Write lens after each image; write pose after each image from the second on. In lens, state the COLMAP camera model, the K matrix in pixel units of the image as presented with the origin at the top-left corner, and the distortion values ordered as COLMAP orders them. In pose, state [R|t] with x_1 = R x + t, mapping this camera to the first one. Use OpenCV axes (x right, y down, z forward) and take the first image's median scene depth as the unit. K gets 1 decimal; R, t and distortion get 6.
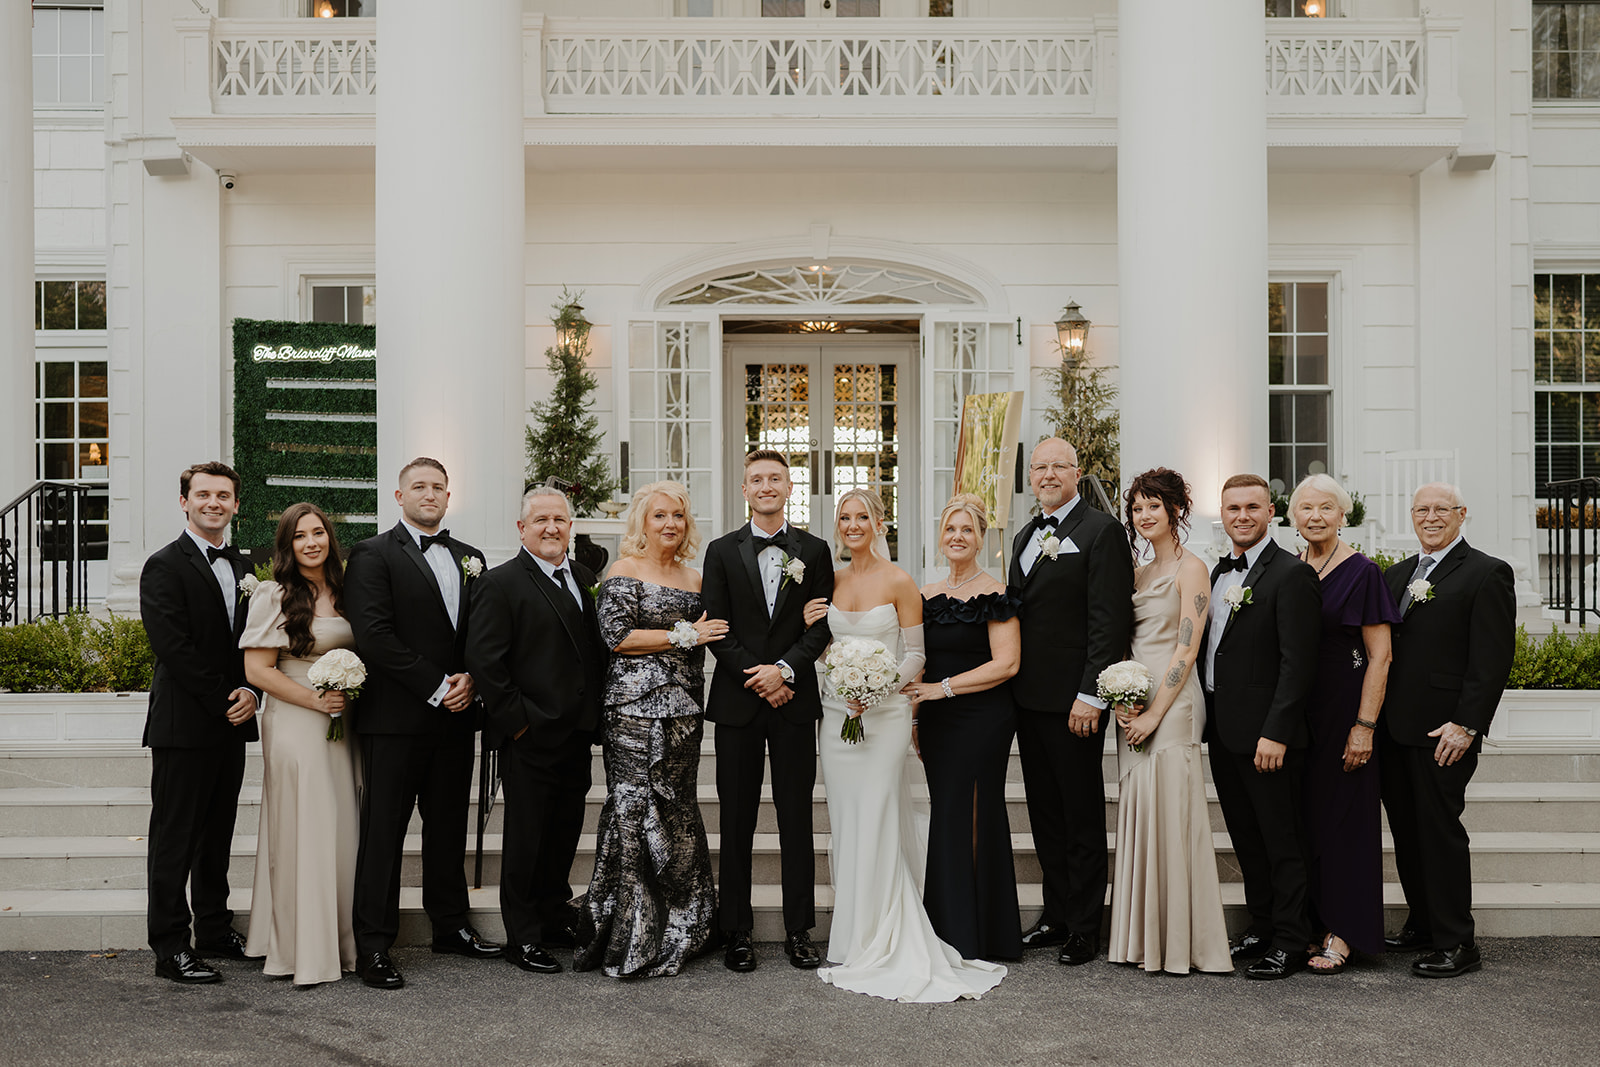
lens RADIAL K [[1602.9, 0, 824.5], [0, 1602.9, 573.7], [0, 0, 1]] dist [-0.005029, 0.007475]
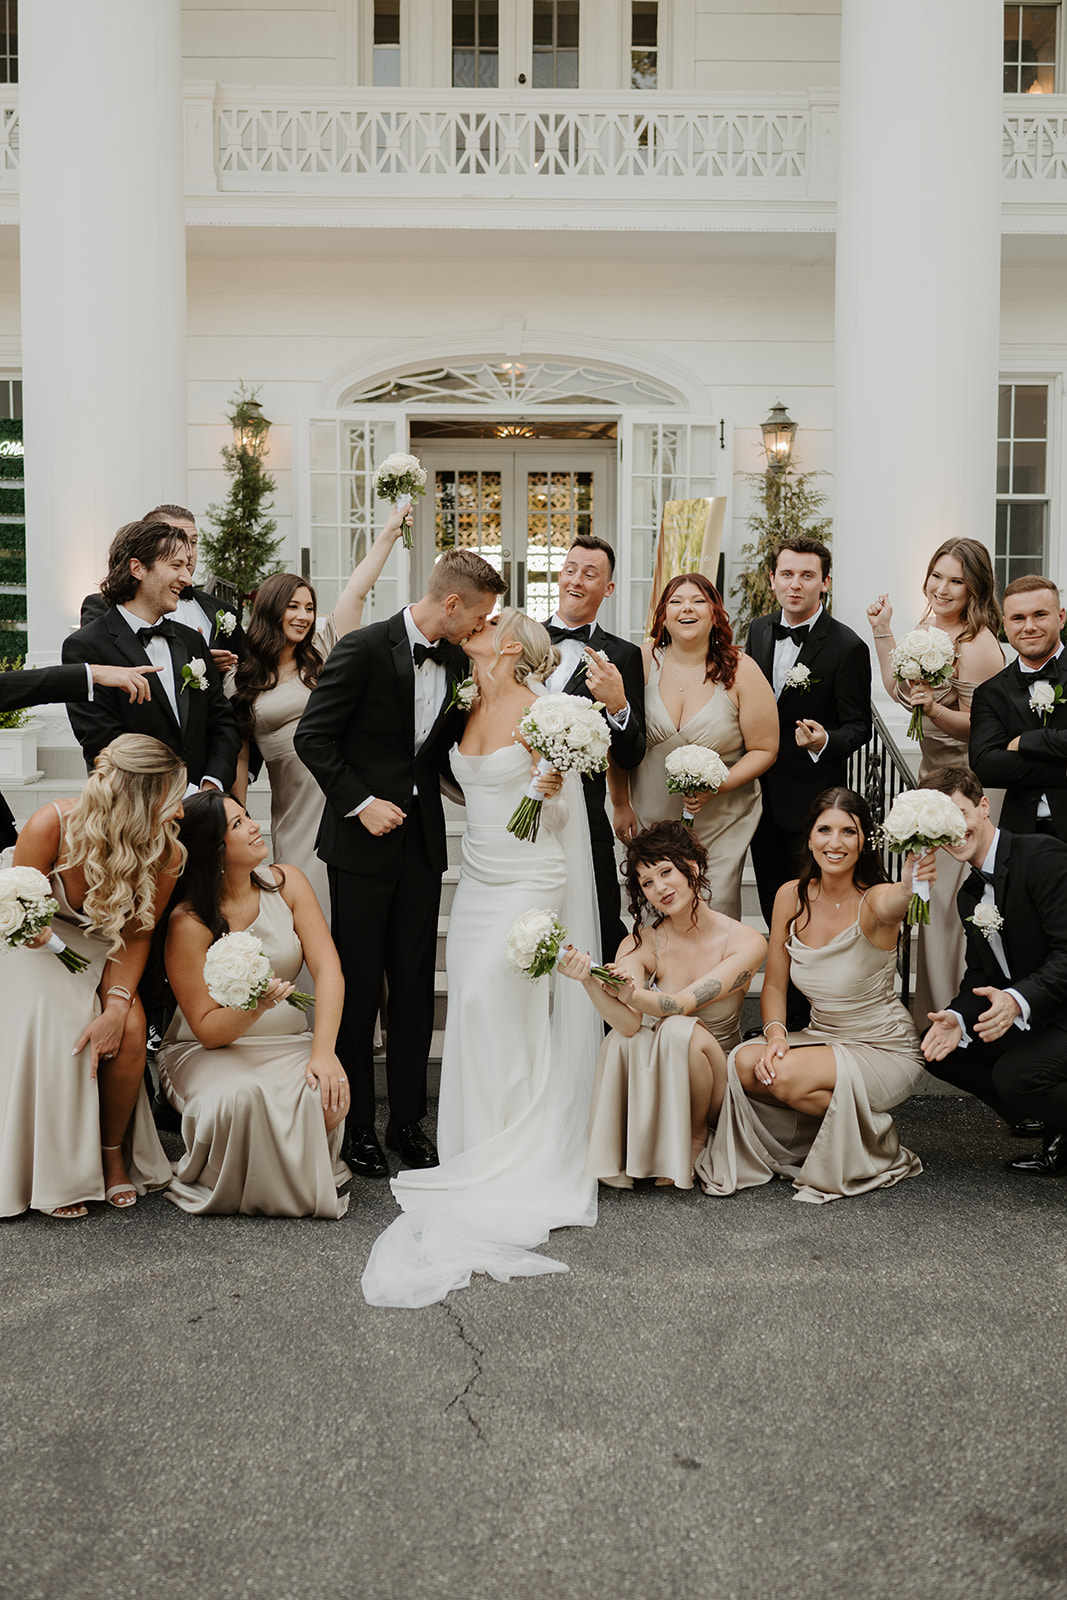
lens RADIAL K [[1544.0, 0, 530.4], [0, 1544.0, 790.8], [0, 0, 1]] dist [-0.001594, -0.002561]
pose [[0.999962, 0.006970, 0.005321, 0.004753], [-0.007286, 0.998068, 0.061696, 0.003990], [-0.004880, -0.061733, 0.998081, 0.078619]]
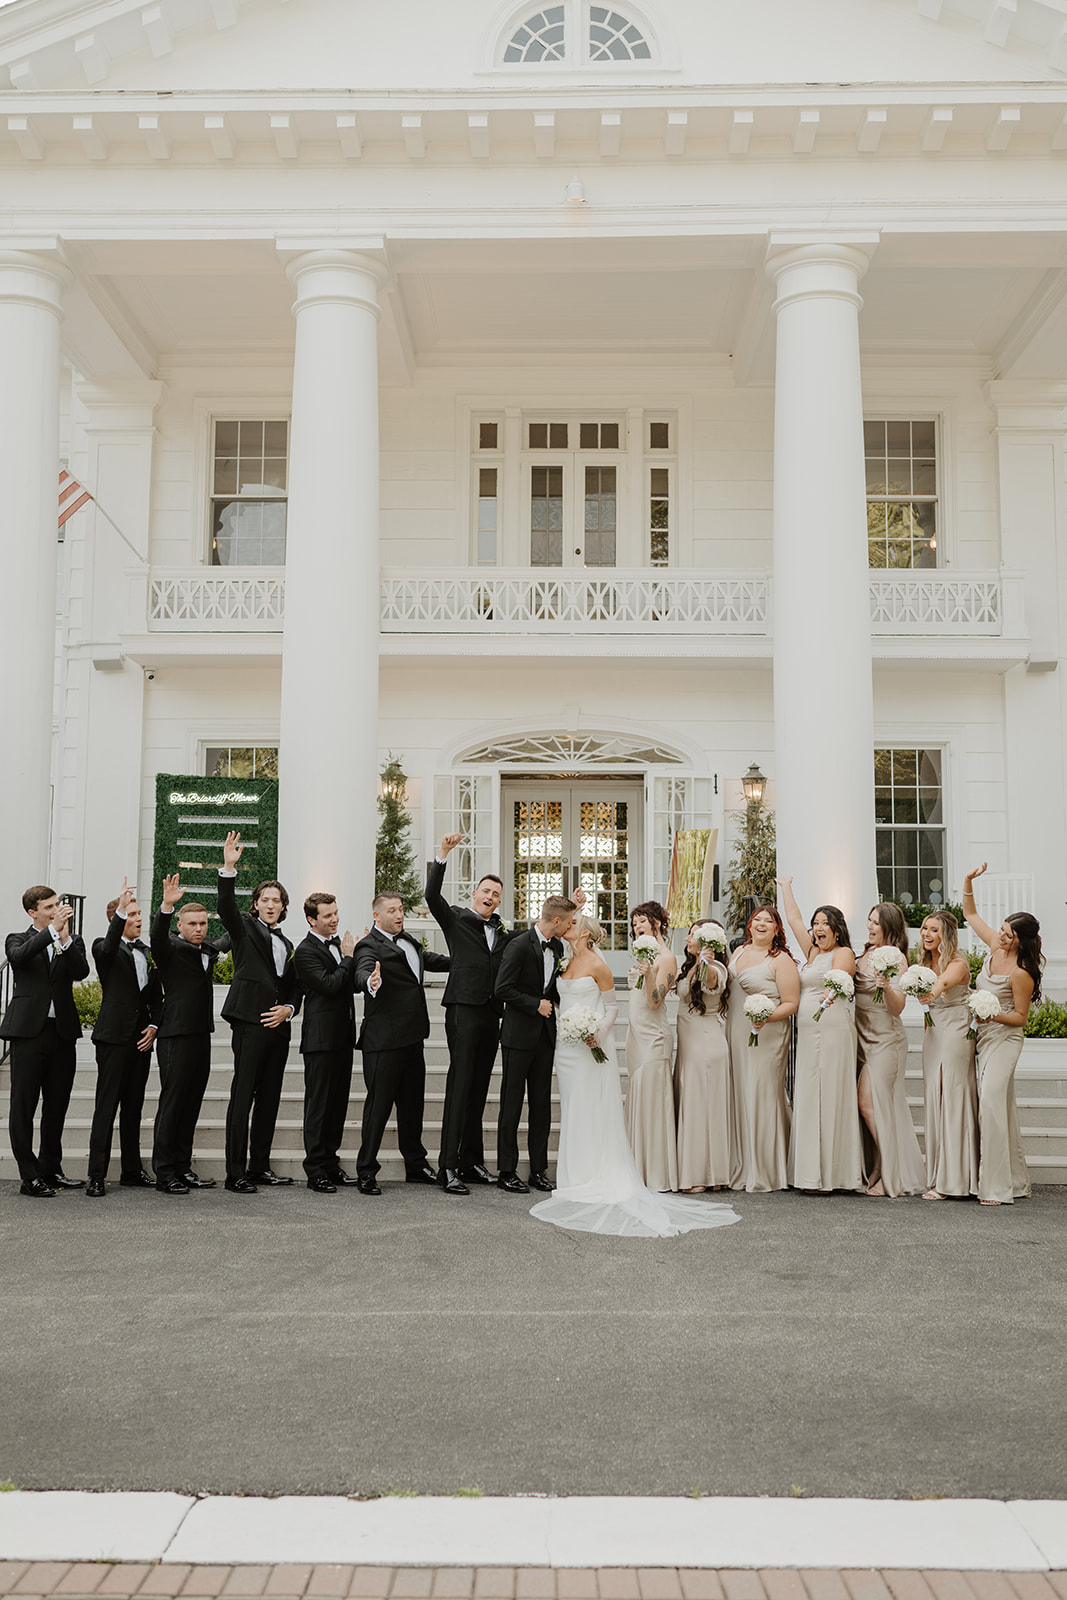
lens RADIAL K [[1486.2, 0, 533.5], [0, 1486.2, 800.0], [0, 0, 1]] dist [0.002759, 0.007402]
pose [[0.999745, 0.007026, -0.021468, -0.008264], [-0.009283, 0.994226, -0.106908, 0.000790], [0.020592, 0.107080, 0.994037, -0.284622]]
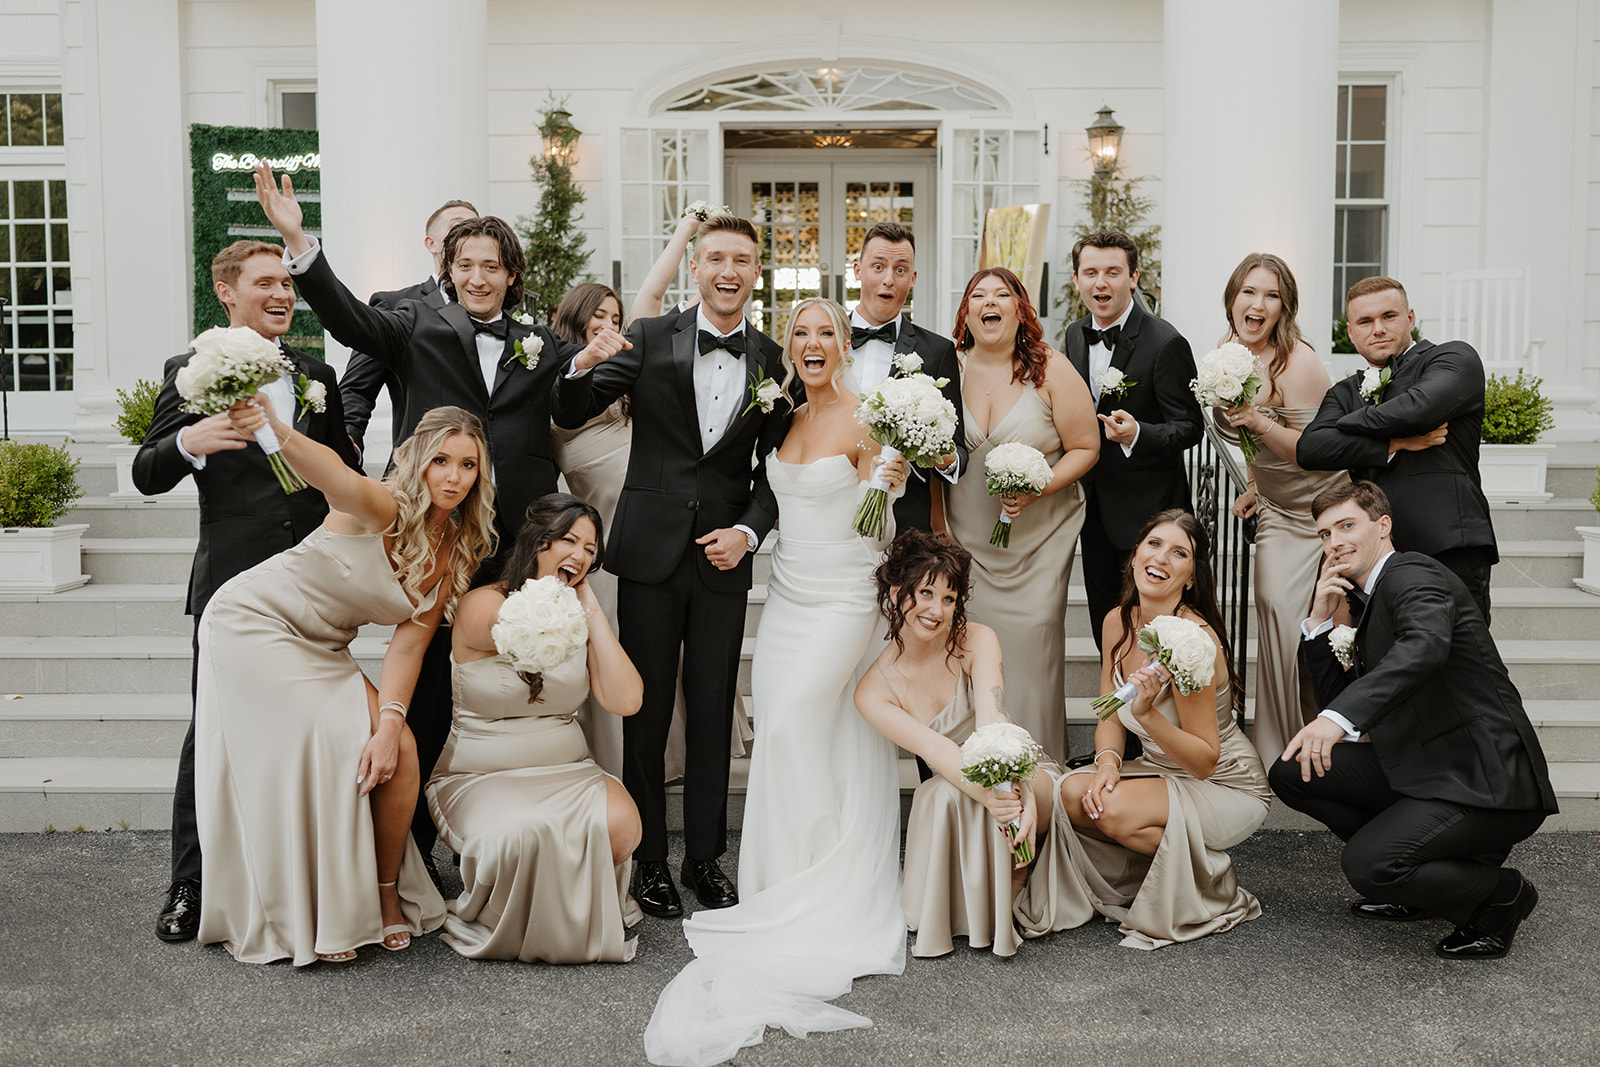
lens RADIAL K [[1544.0, 0, 808.8], [0, 1544.0, 529.2], [0, 0, 1]] dist [-0.001594, -0.002561]
pose [[0.999670, 0.004246, -0.025345, 0.009601], [-0.002409, 0.997395, 0.072091, 0.007952], [0.025585, -0.072006, 0.997076, 0.104657]]
